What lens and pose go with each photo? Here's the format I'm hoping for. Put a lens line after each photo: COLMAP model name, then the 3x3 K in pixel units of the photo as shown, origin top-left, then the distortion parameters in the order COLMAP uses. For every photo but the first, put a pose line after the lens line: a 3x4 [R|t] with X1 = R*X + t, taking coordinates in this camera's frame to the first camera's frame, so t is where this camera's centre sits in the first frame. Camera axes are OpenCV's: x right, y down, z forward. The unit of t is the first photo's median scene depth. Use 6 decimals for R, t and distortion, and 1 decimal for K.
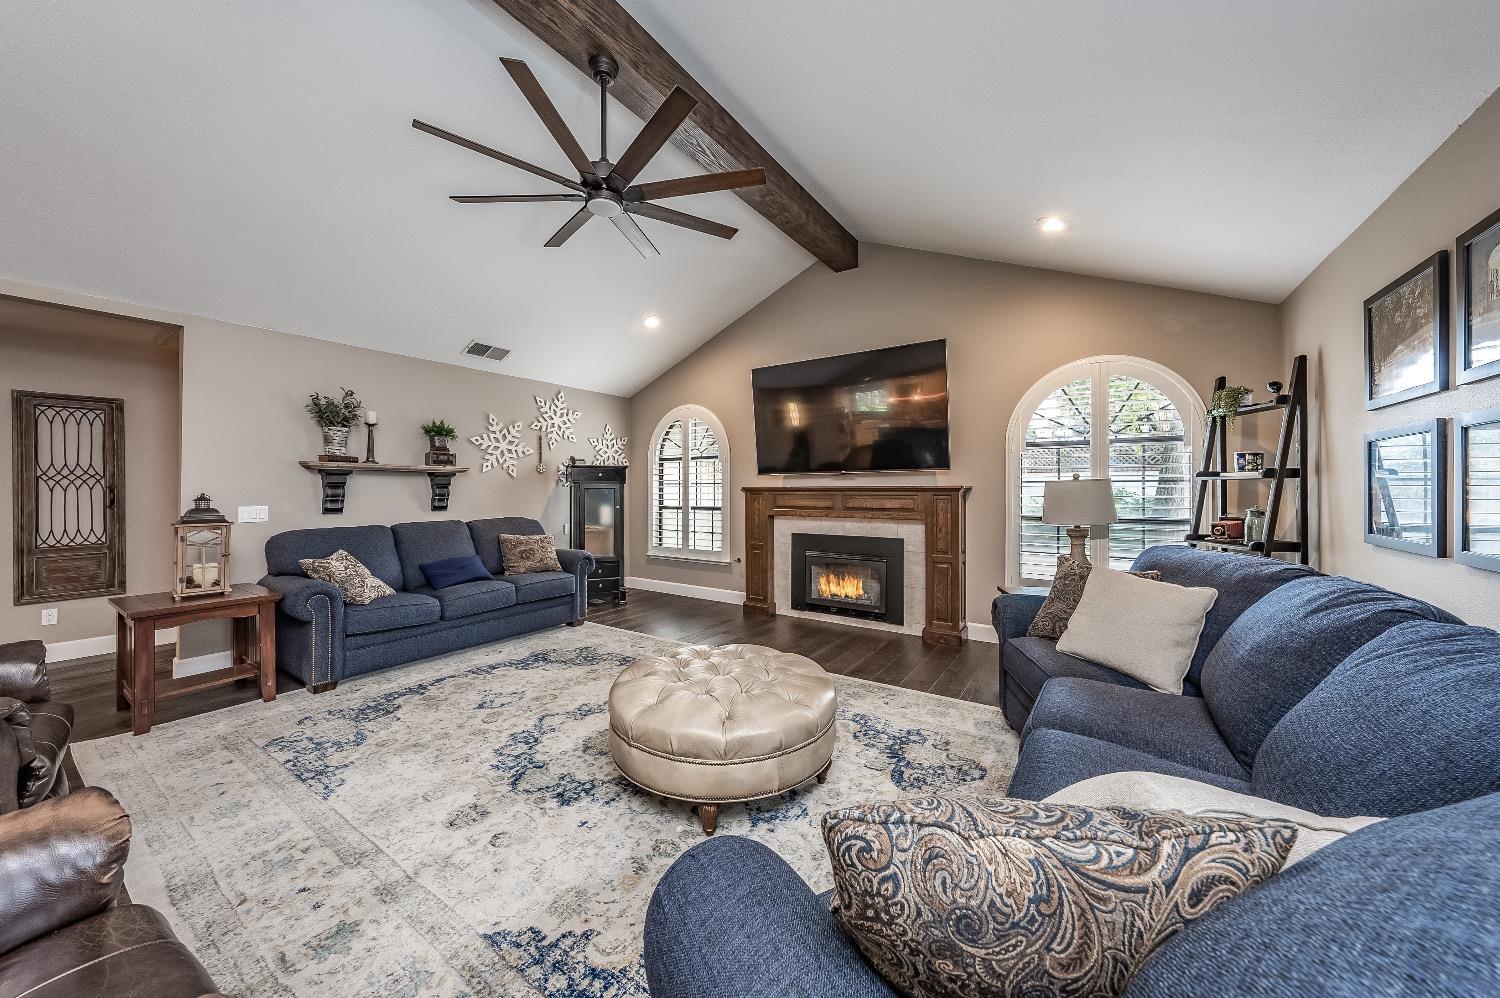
lens RADIAL K [[516.6, 0, 749.3], [0, 516.6, 491.4], [0, 0, 1]] dist [-0.004934, 0.000812]
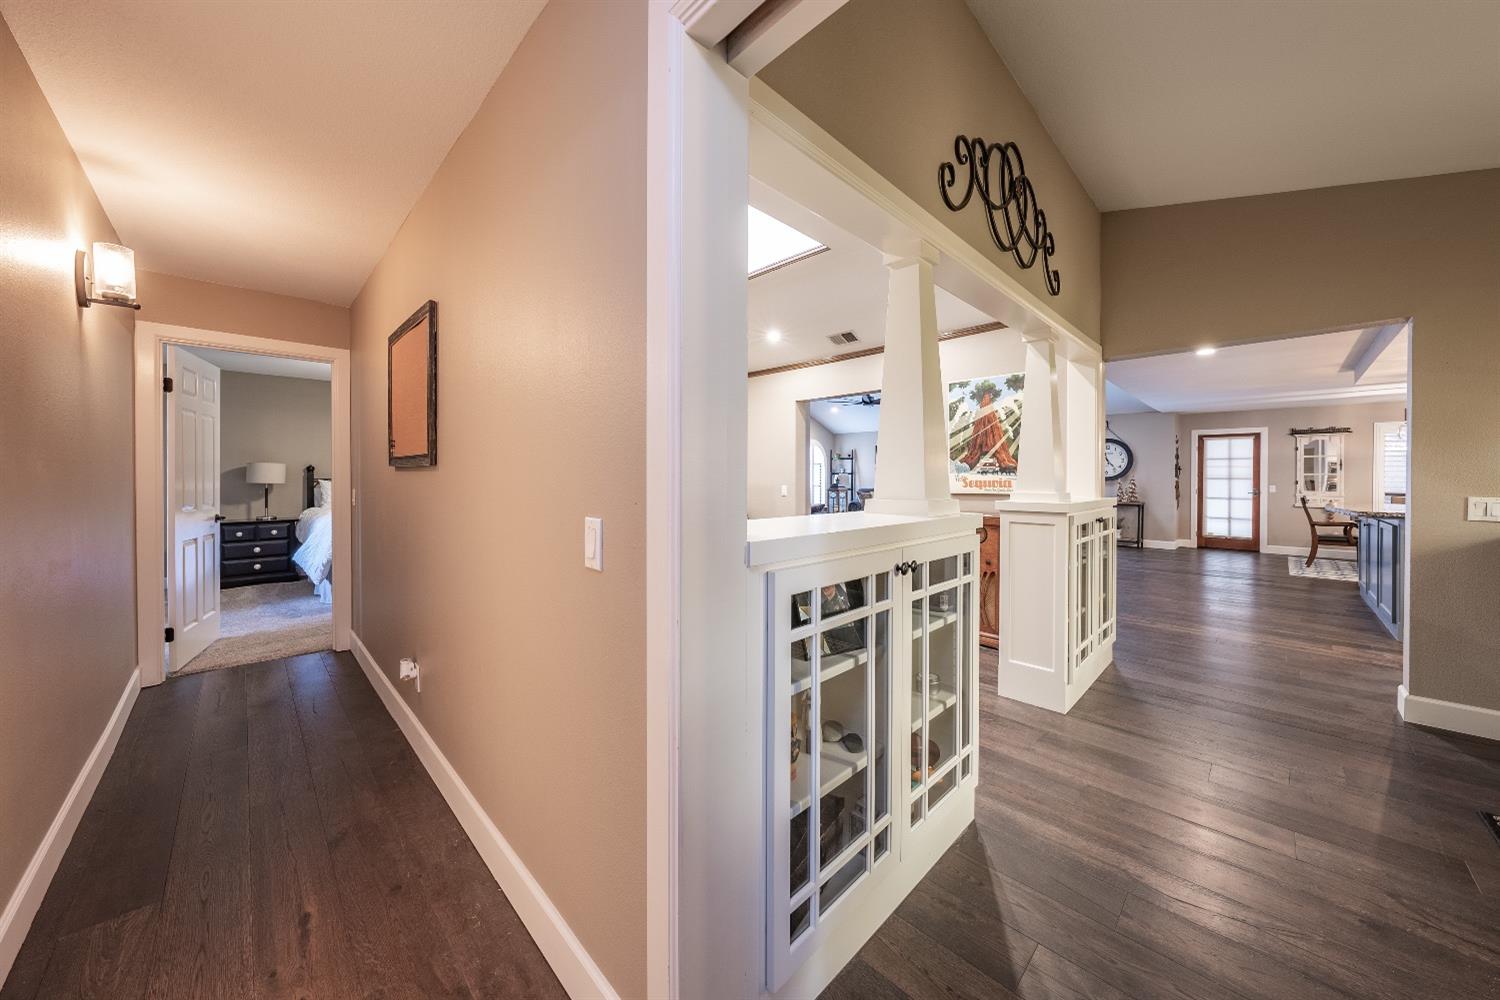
lens RADIAL K [[516.6, 0, 747.0], [0, 516.6, 479.8], [0, 0, 1]] dist [-0.004934, 0.000812]
pose [[0.193849, -0.007613, 0.981002, -2.366453], [0.003334, 0.999969, 0.007102, -0.009163], [-0.981026, 0.001894, 0.193869, 0.615129]]
